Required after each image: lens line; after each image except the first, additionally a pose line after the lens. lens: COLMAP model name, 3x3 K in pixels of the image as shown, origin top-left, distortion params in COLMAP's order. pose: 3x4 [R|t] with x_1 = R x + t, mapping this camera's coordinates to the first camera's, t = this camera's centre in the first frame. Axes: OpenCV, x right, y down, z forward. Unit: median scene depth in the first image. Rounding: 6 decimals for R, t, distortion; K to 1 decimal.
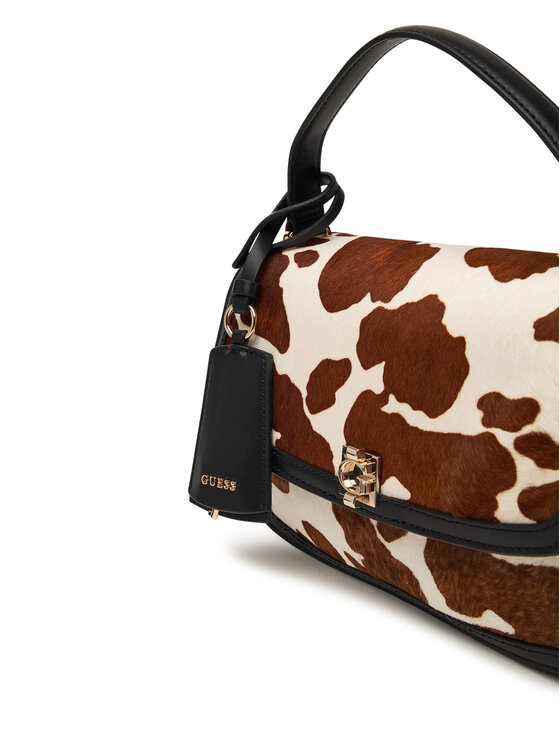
lens RADIAL K [[1207.7, 0, 278.0], [0, 1207.7, 373.7], [0, 0, 1]] dist [-0.175668, 0.000000]
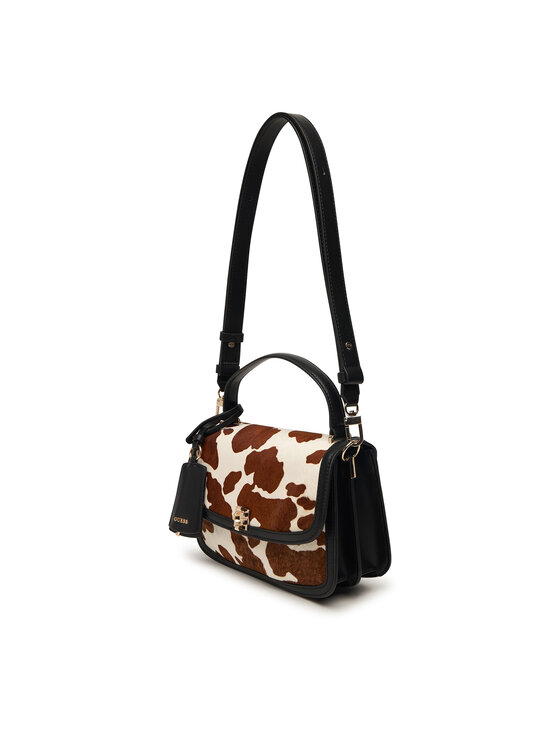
lens RADIAL K [[1207.7, 0, 280.3], [0, 1207.7, 372.4], [0, 0, 1]] dist [-0.175668, 0.000000]
pose [[0.996411, 0.075802, 0.037679, 0.031282], [-0.068276, 0.982794, -0.171625, 0.215260], [-0.050040, 0.168436, 0.984442, -1.532462]]
